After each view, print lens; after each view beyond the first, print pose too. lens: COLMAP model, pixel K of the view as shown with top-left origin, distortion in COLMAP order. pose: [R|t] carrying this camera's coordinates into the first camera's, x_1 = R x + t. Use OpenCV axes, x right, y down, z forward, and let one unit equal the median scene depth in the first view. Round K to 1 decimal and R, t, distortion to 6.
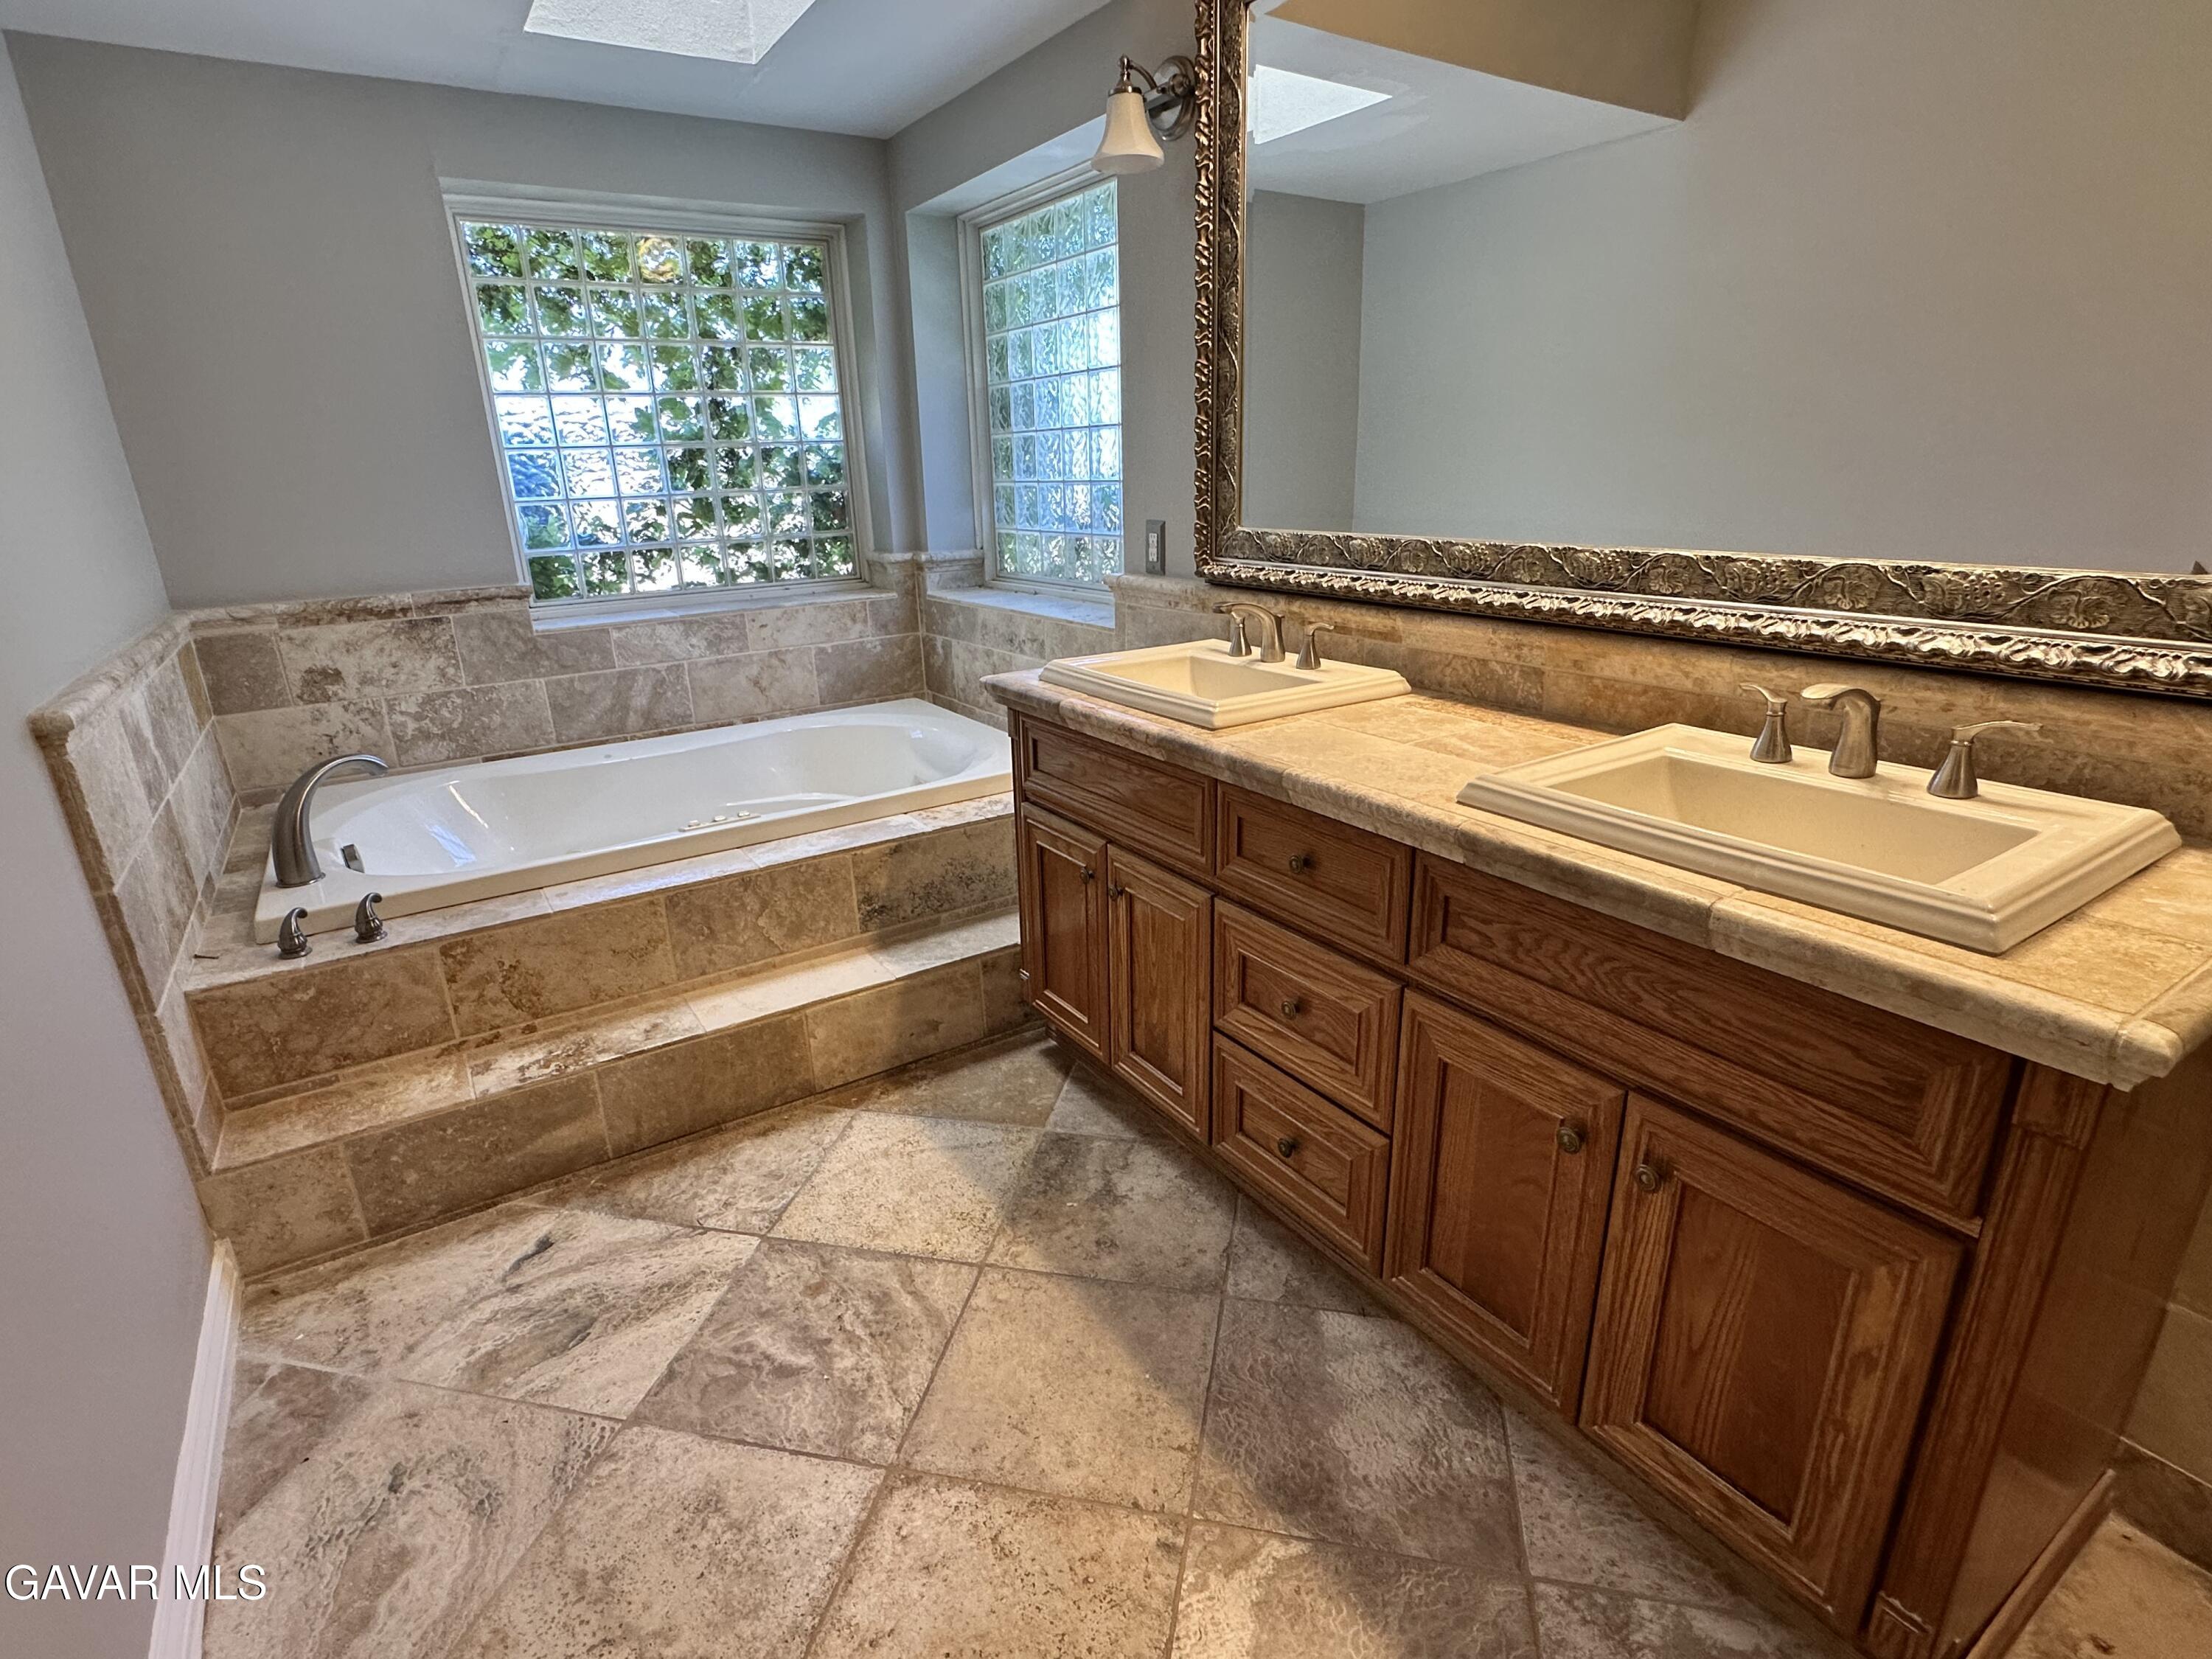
lens RADIAL K [[1109.0, 0, 1099.7], [0, 1109.0, 839.2], [0, 0, 1]] dist [0.000175, 0.000513]
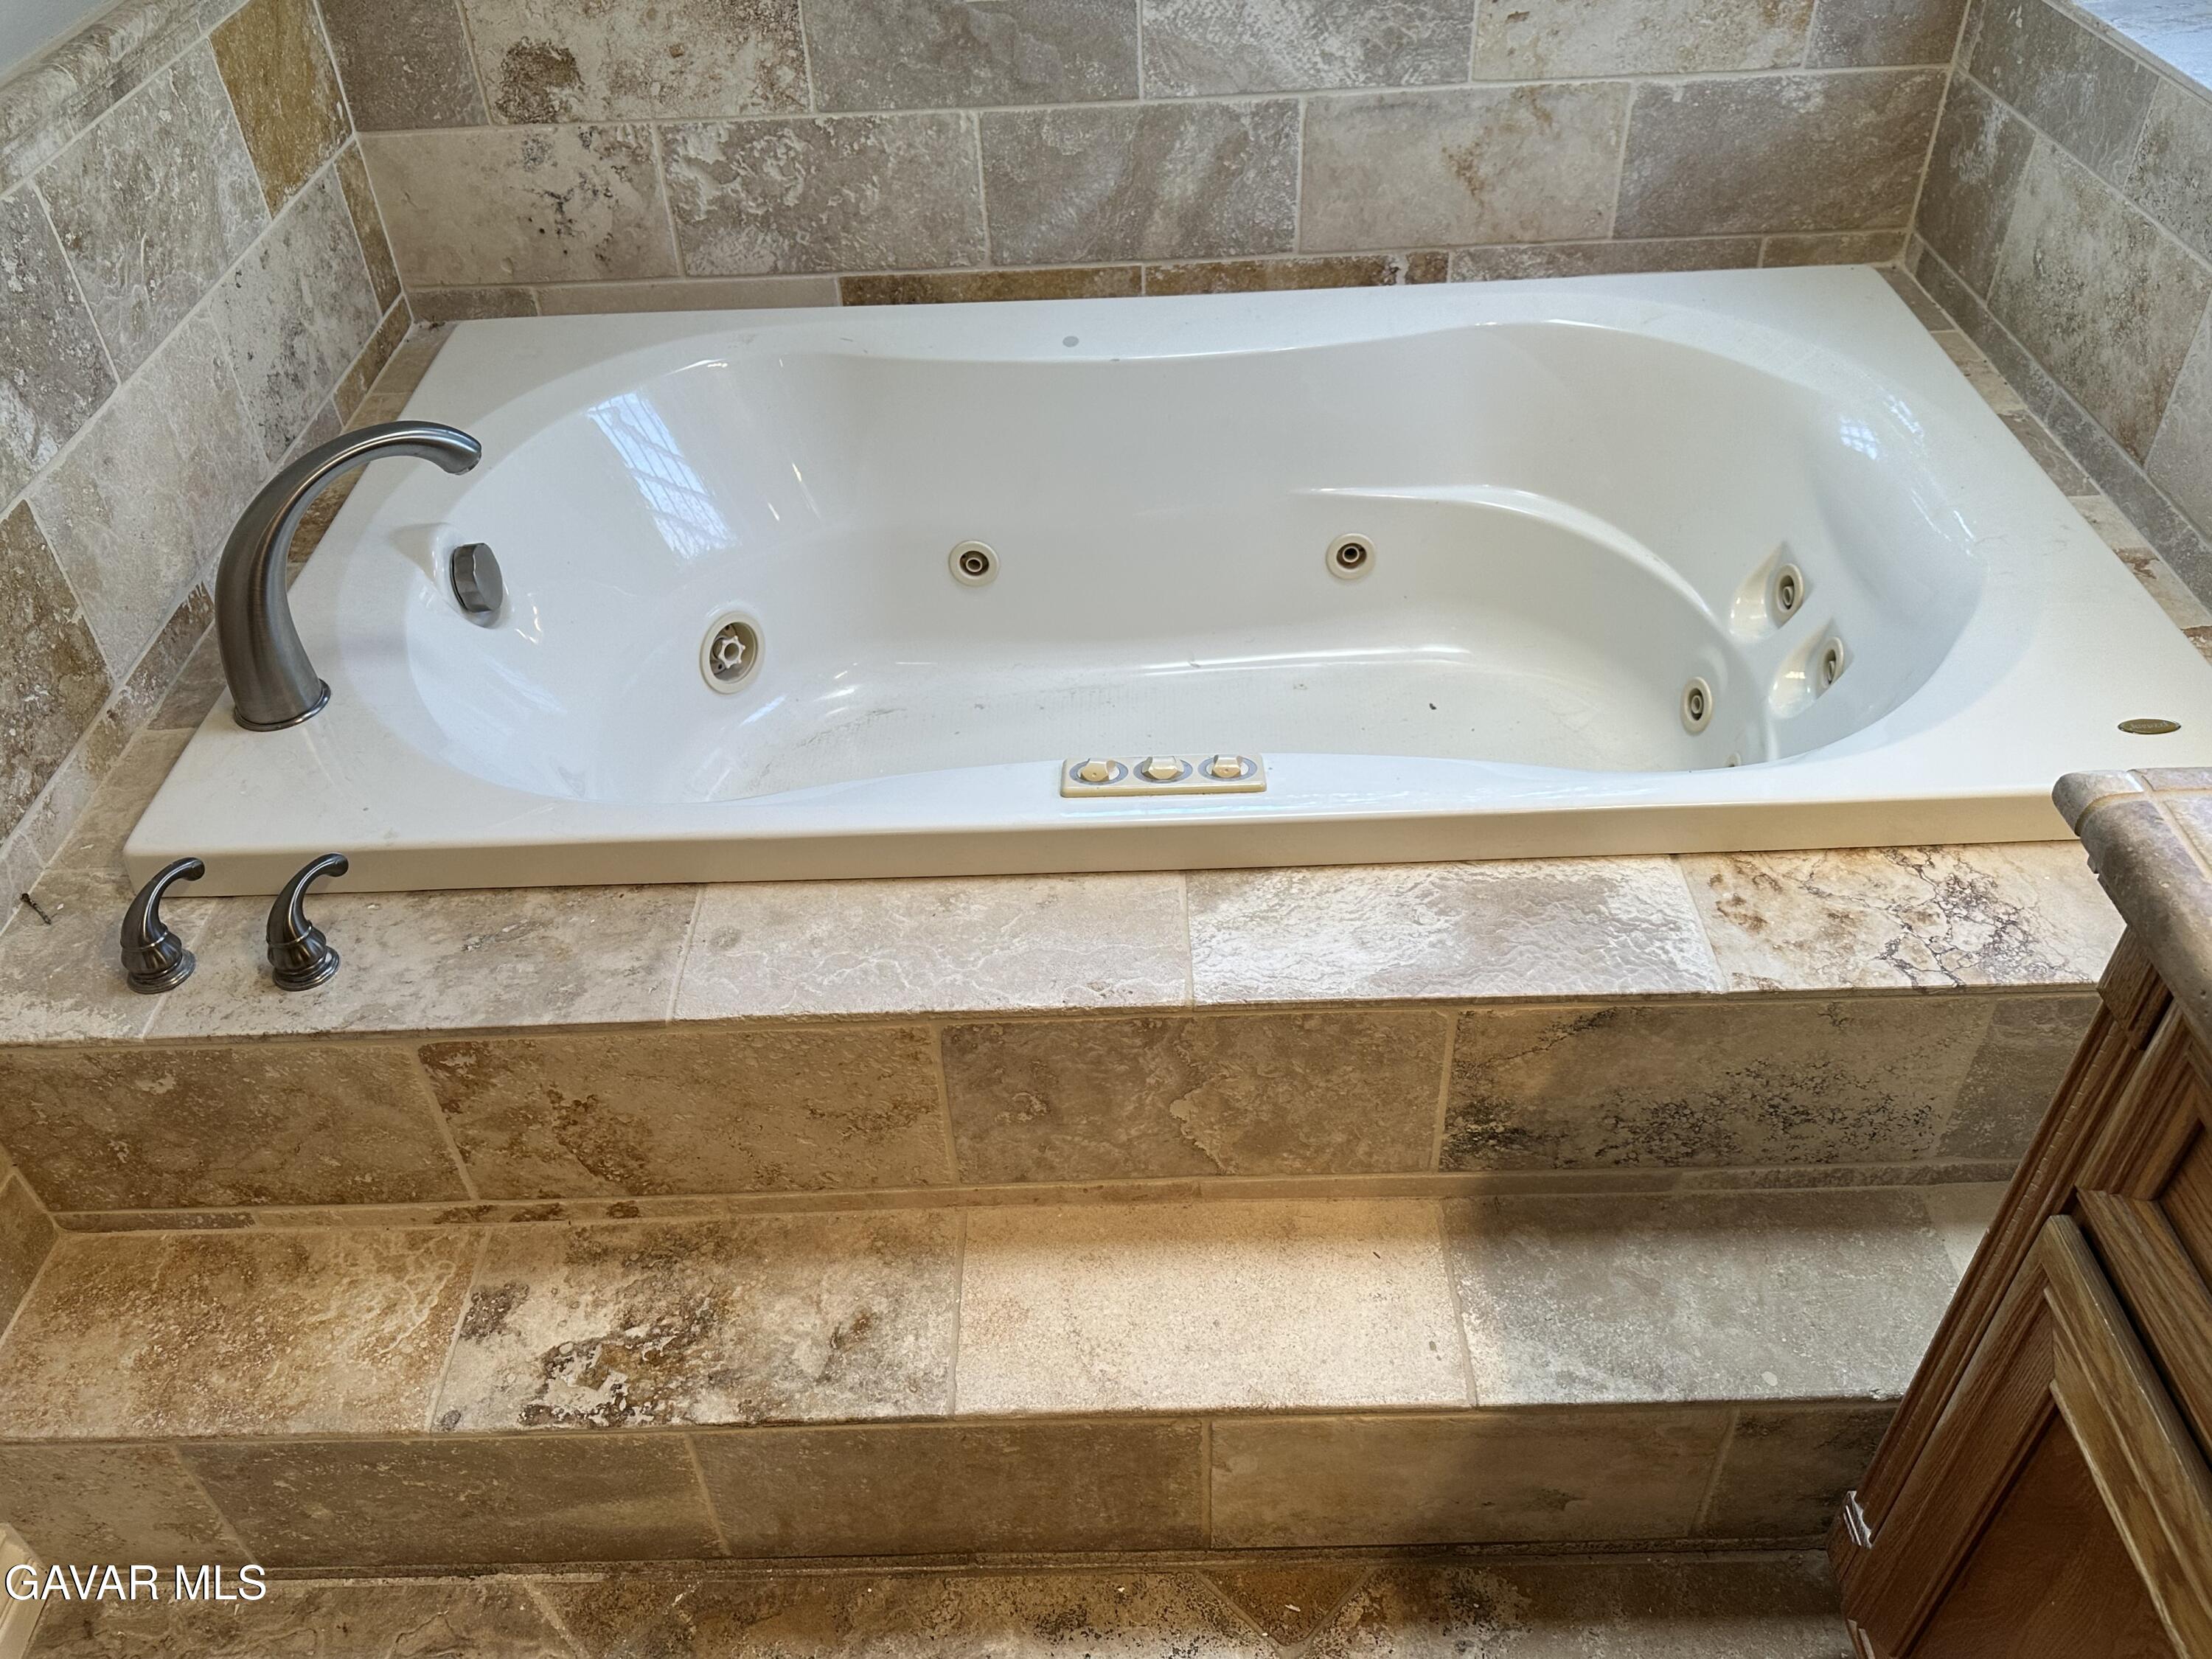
lens RADIAL K [[1759.0, 0, 1103.7], [0, 1759.0, 828.3], [0, 0, 1]] dist [0.038901, -0.049170]
pose [[0.842510, 0.348425, -0.410825, -0.108455], [-0.165313, 0.893084, 0.418416, -0.239033], [0.512688, -0.284605, 0.810031, 0.498471]]
